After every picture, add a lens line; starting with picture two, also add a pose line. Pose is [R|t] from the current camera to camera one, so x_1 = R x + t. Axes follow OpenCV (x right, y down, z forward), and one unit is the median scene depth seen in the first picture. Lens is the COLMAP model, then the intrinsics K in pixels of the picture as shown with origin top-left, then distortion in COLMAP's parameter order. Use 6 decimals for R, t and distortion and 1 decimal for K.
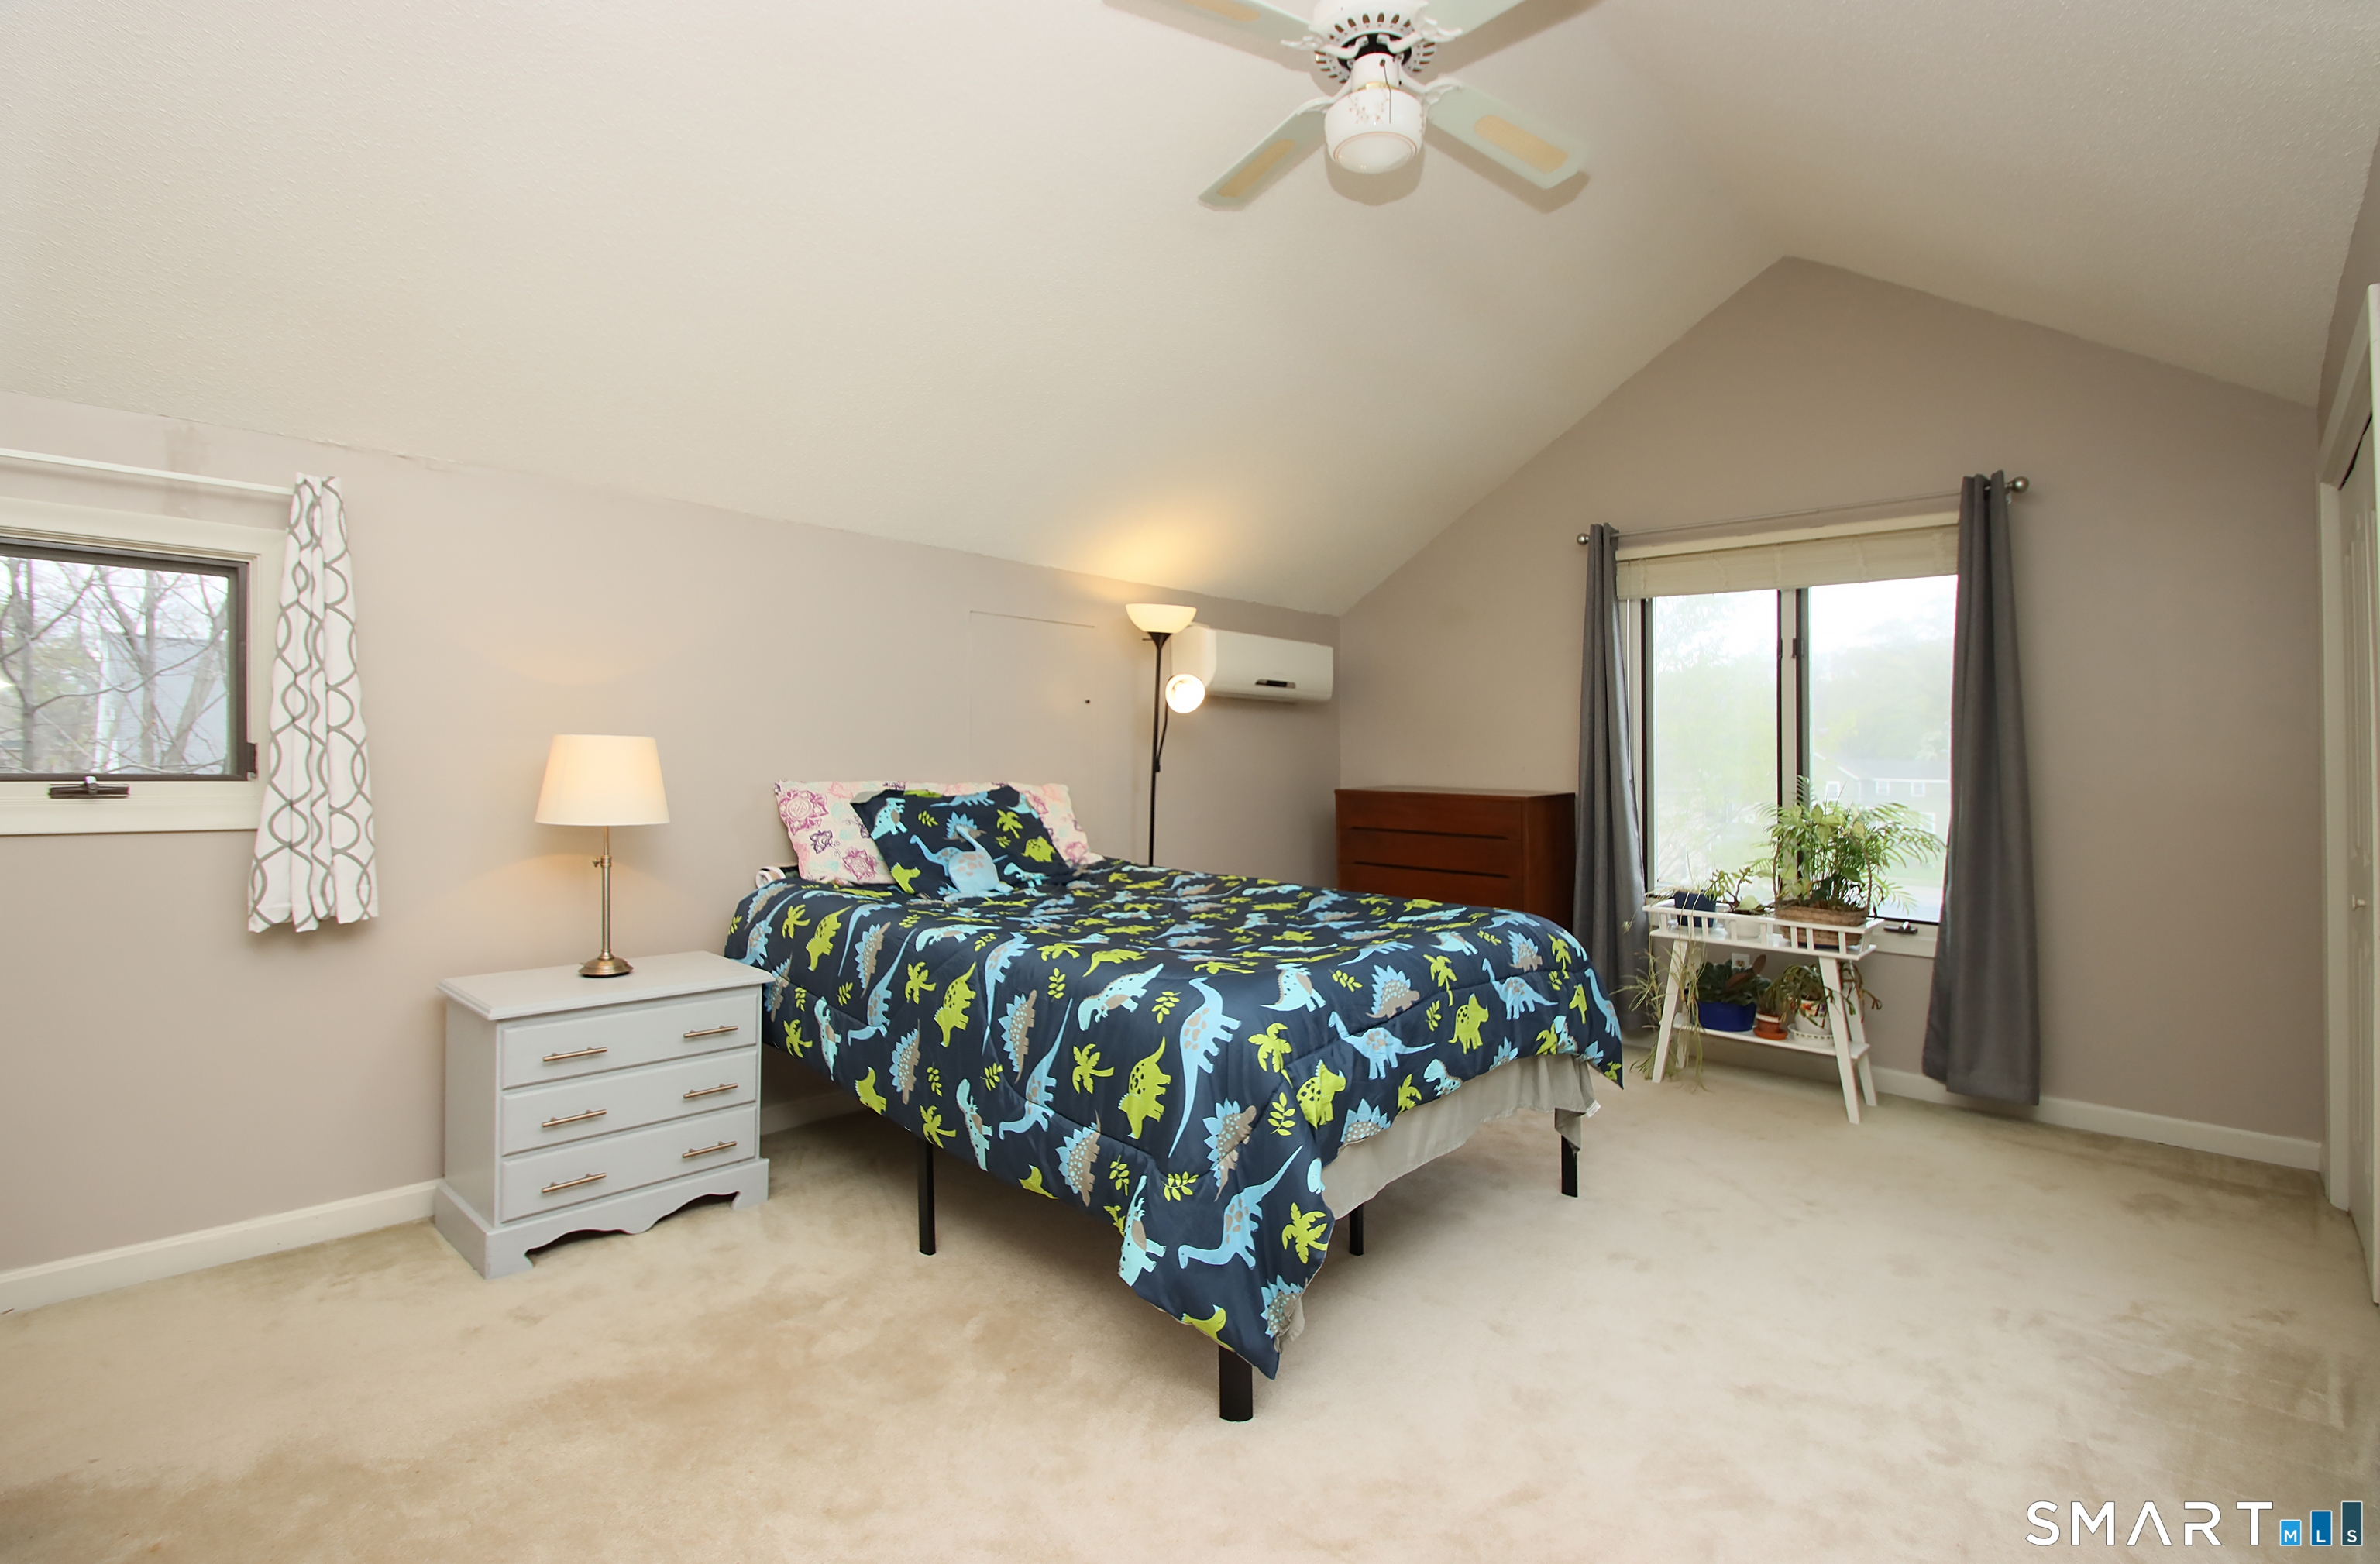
lens RADIAL K [[1115.0, 0, 1205.4], [0, 1115.0, 765.9], [0, 0, 1]] dist [-0.000506, -0.005889]
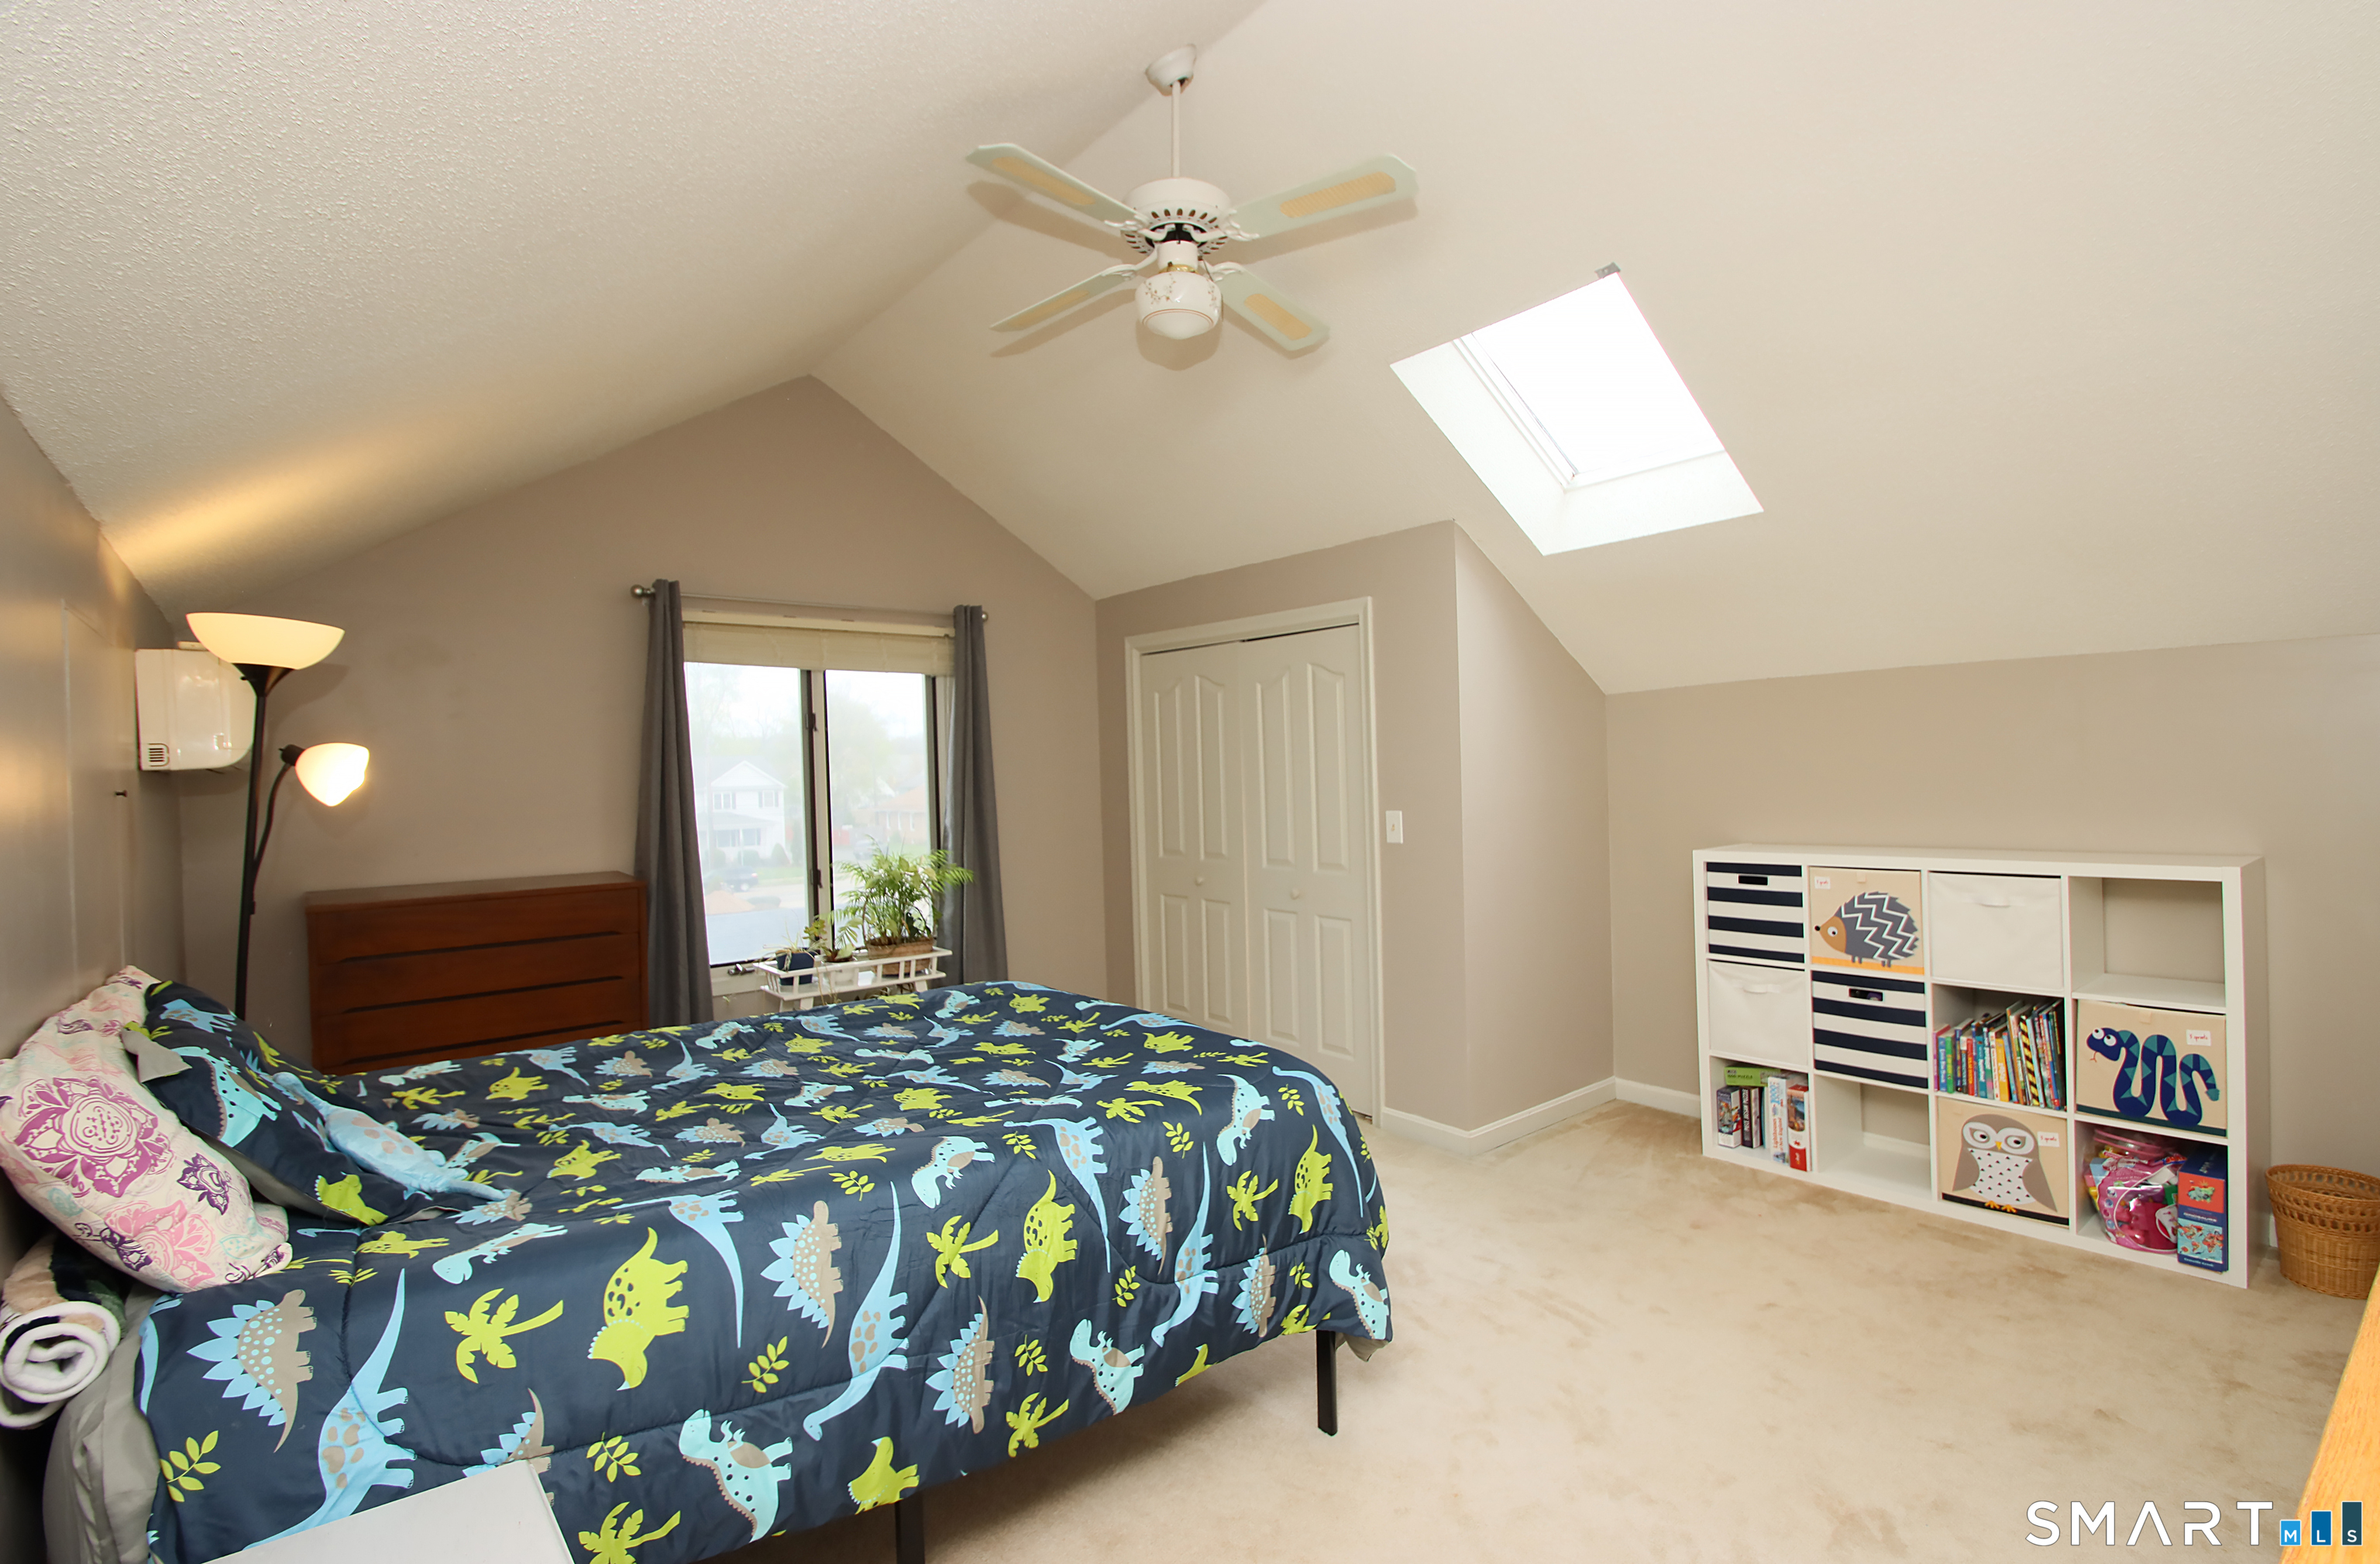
lens RADIAL K [[1115.0, 0, 1203.4], [0, 1115.0, 775.6], [0, 0, 1]] dist [-0.000506, -0.005889]
pose [[0.140860, -0.024330, 0.989730, -0.828606], [0.037753, 0.999103, 0.019187, -0.089561], [-0.989309, 0.034663, 0.141653, 0.697955]]
